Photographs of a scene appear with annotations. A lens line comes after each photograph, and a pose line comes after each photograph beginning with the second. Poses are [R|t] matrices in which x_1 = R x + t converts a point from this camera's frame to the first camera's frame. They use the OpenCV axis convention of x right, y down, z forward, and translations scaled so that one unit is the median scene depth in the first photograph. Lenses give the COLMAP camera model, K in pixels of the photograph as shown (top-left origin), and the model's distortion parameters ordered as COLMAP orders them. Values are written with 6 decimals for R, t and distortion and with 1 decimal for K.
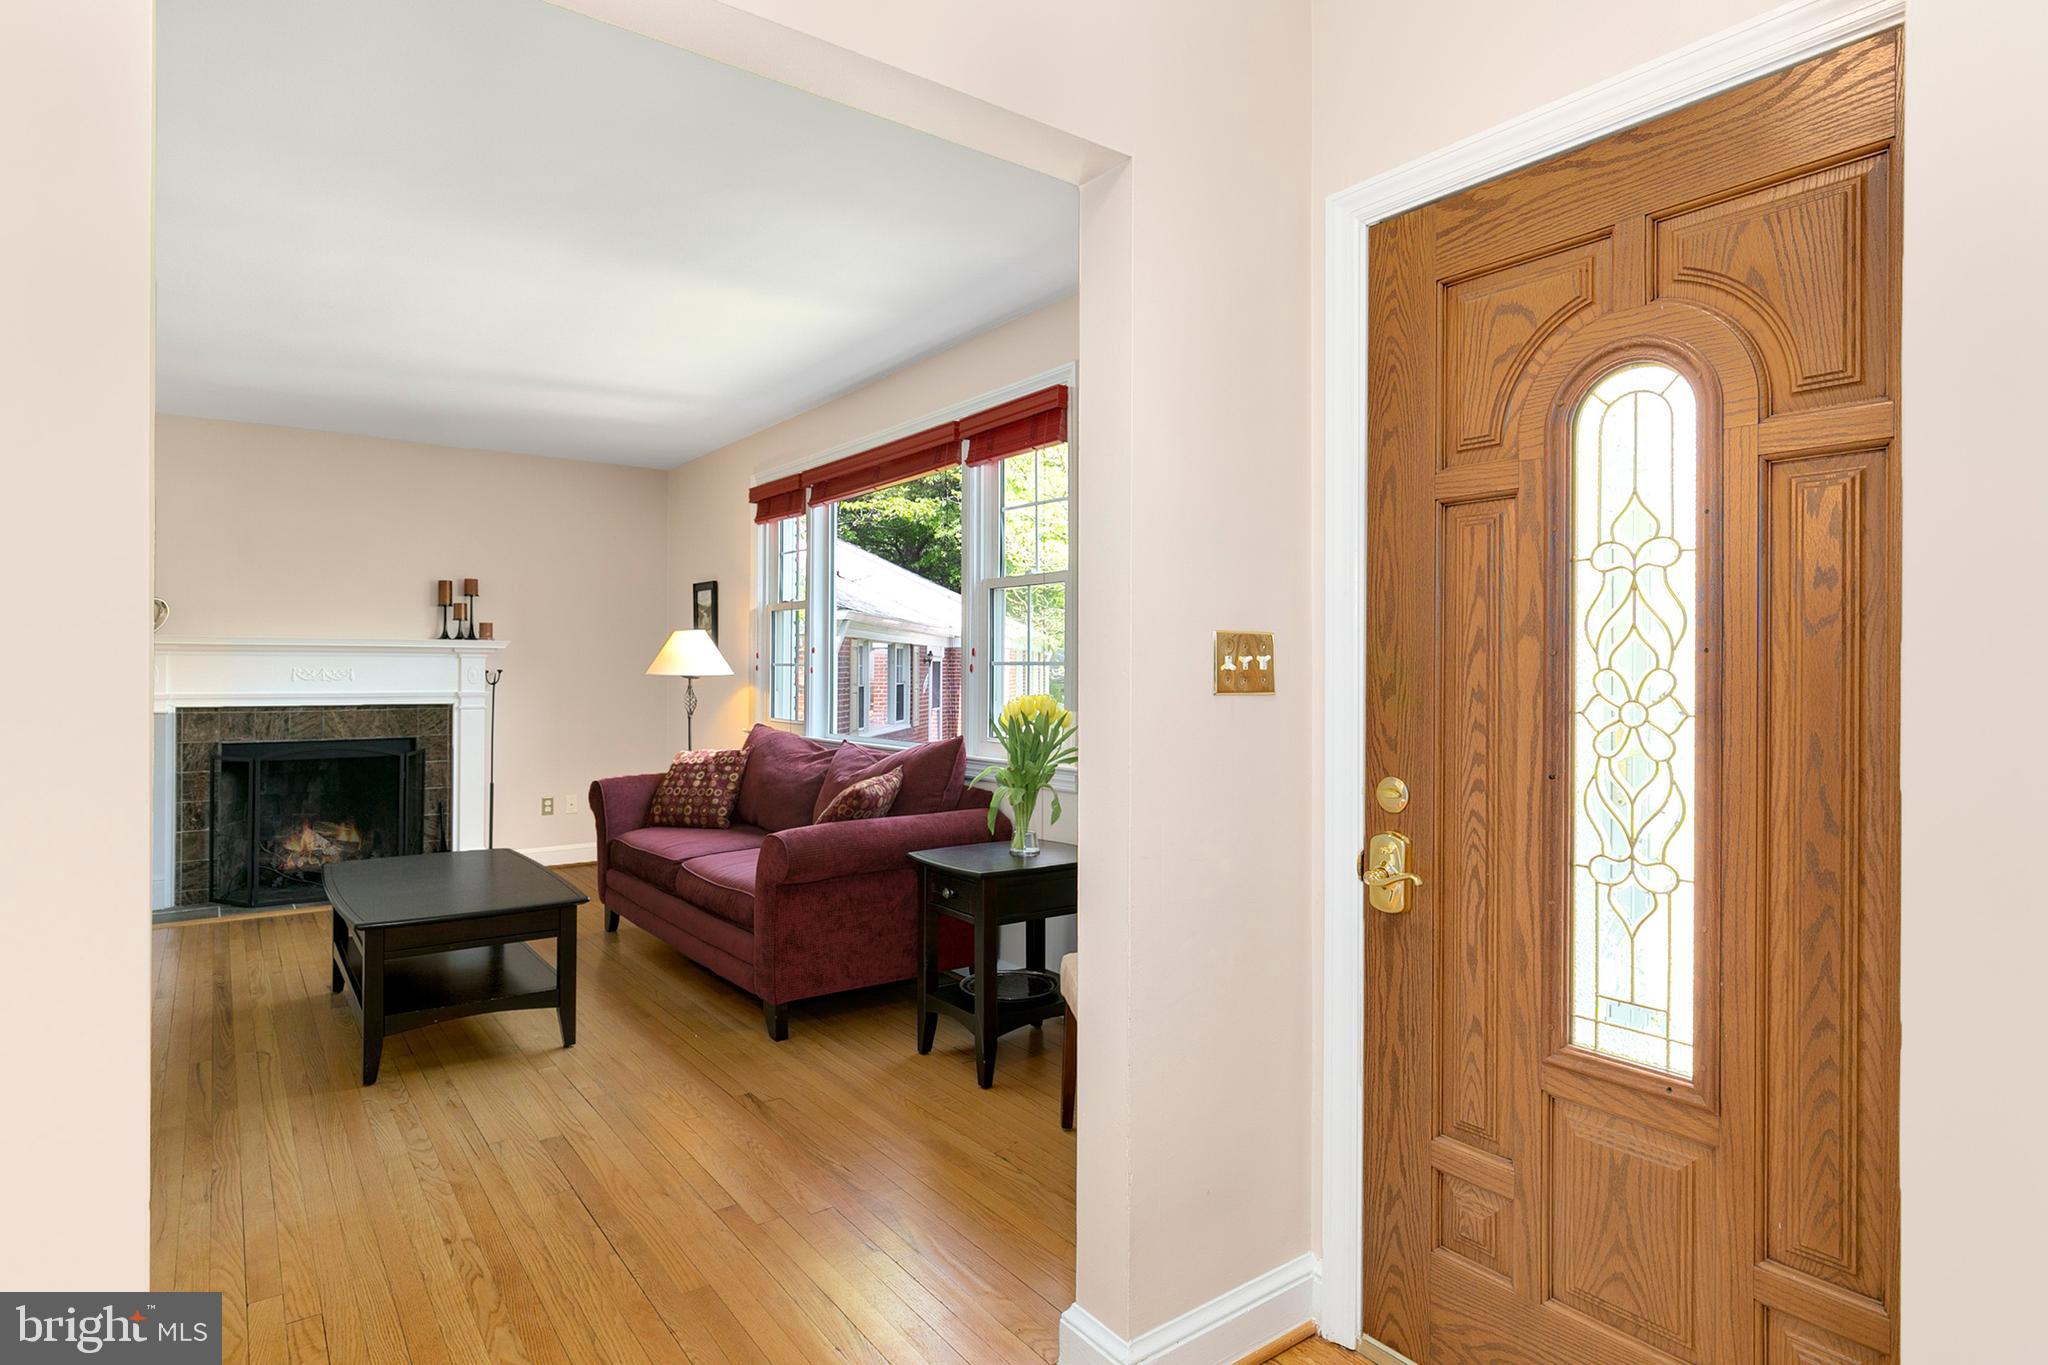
lens RADIAL K [[1070.4, 0, 979.5], [0, 1070.4, 645.9], [0, 0, 1]] dist [0.004160, -0.000142]
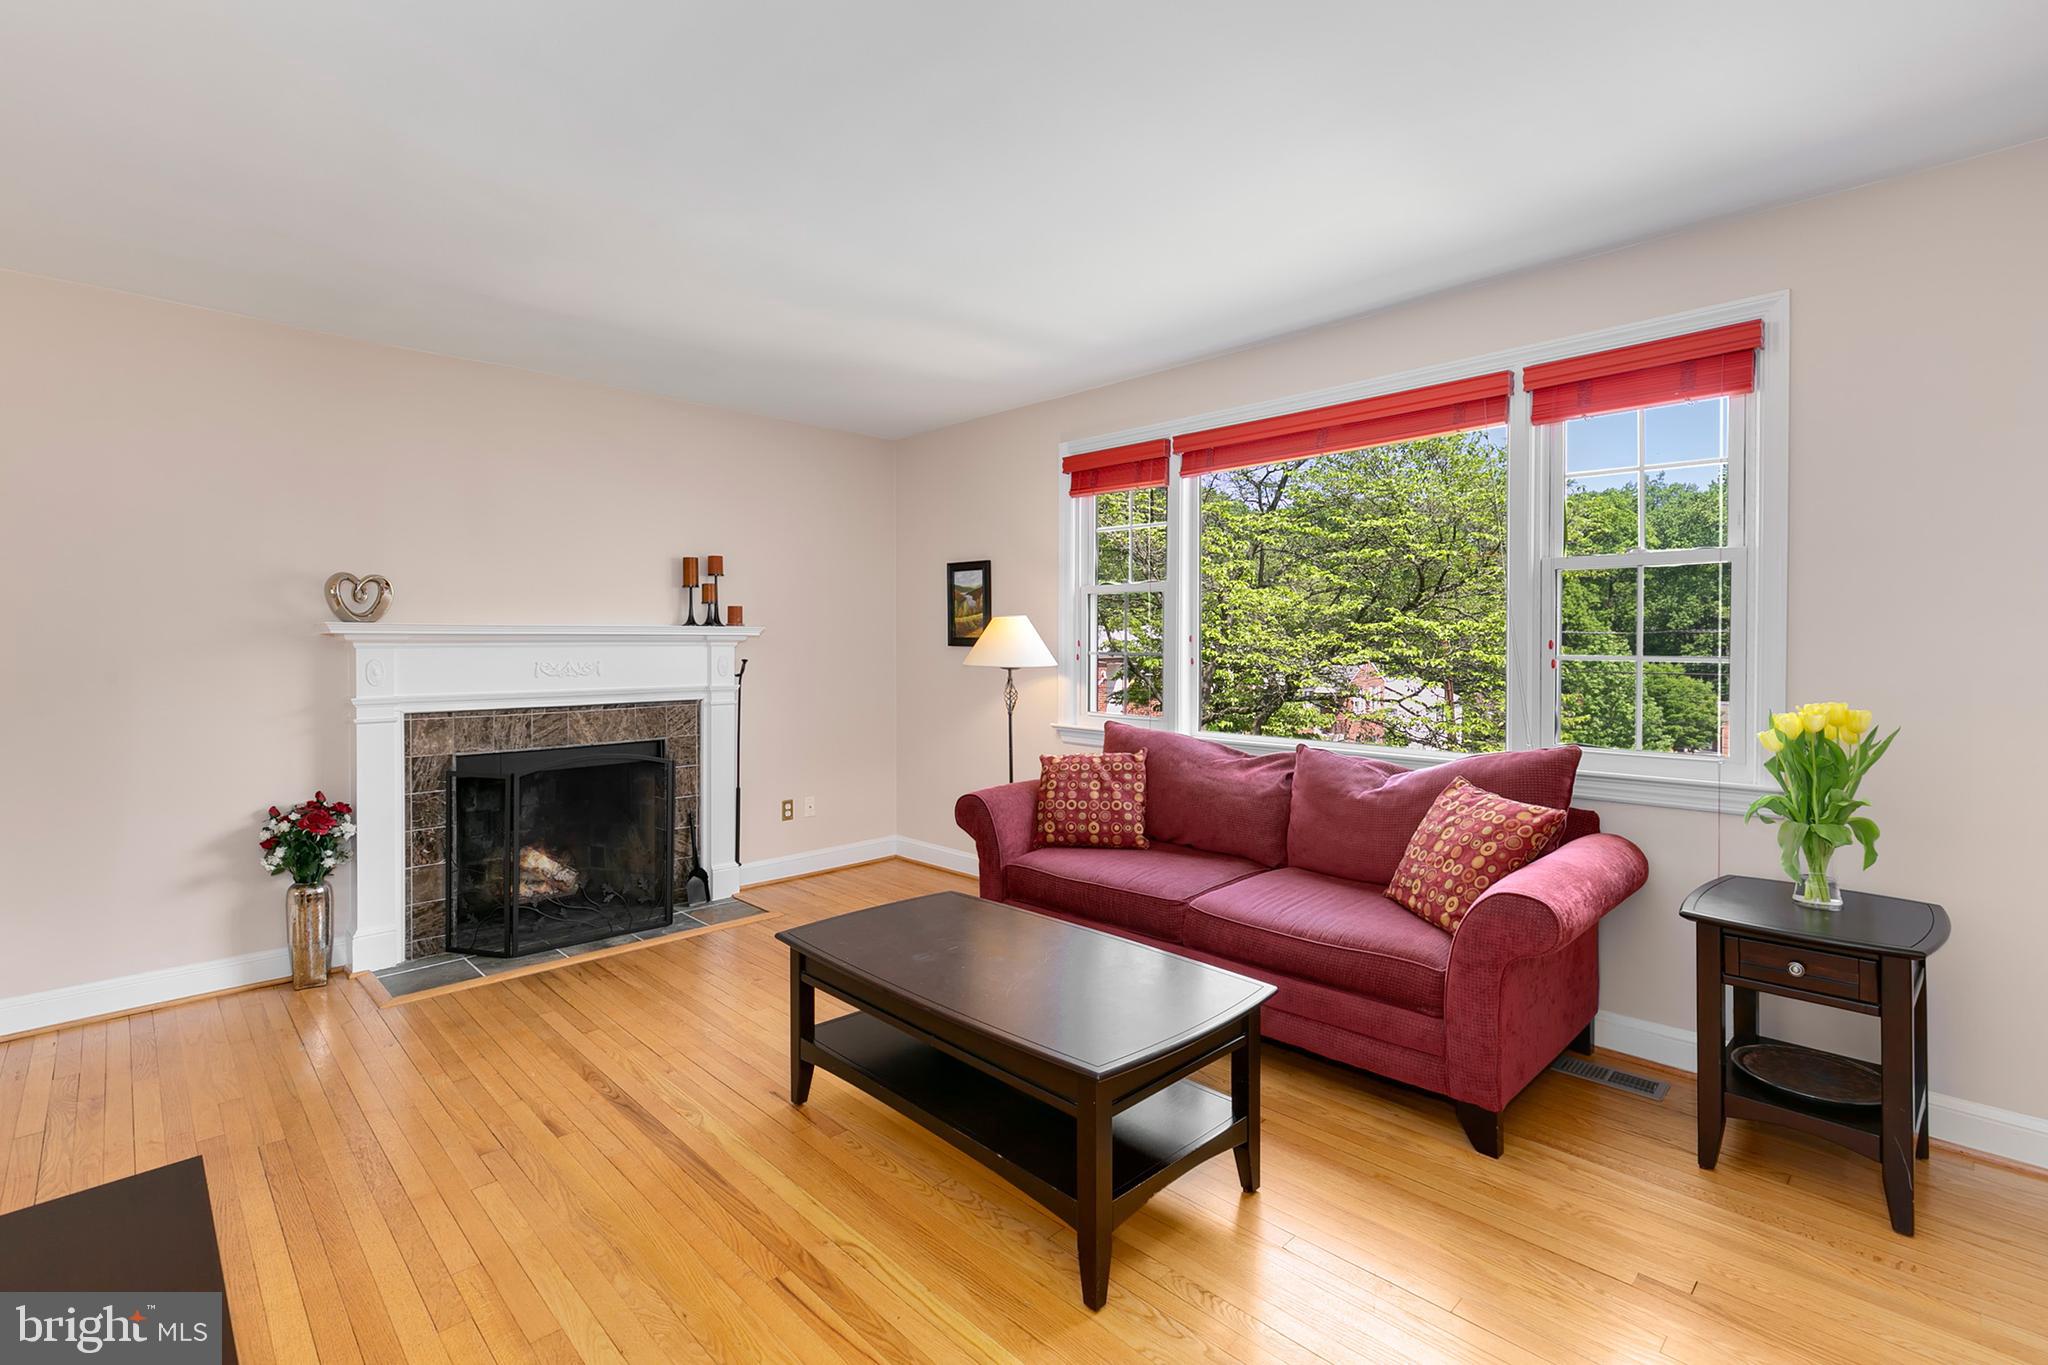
lens RADIAL K [[929.6, 0, 1008.5], [0, 929.6, 636.1], [0, 0, 1]] dist [0.011661, -0.003656]
pose [[0.990291, -0.003842, 0.138960, -0.390366], [0.001670, 0.999875, 0.015748, -0.009949], [-0.139003, -0.015363, 0.990173, 0.243563]]
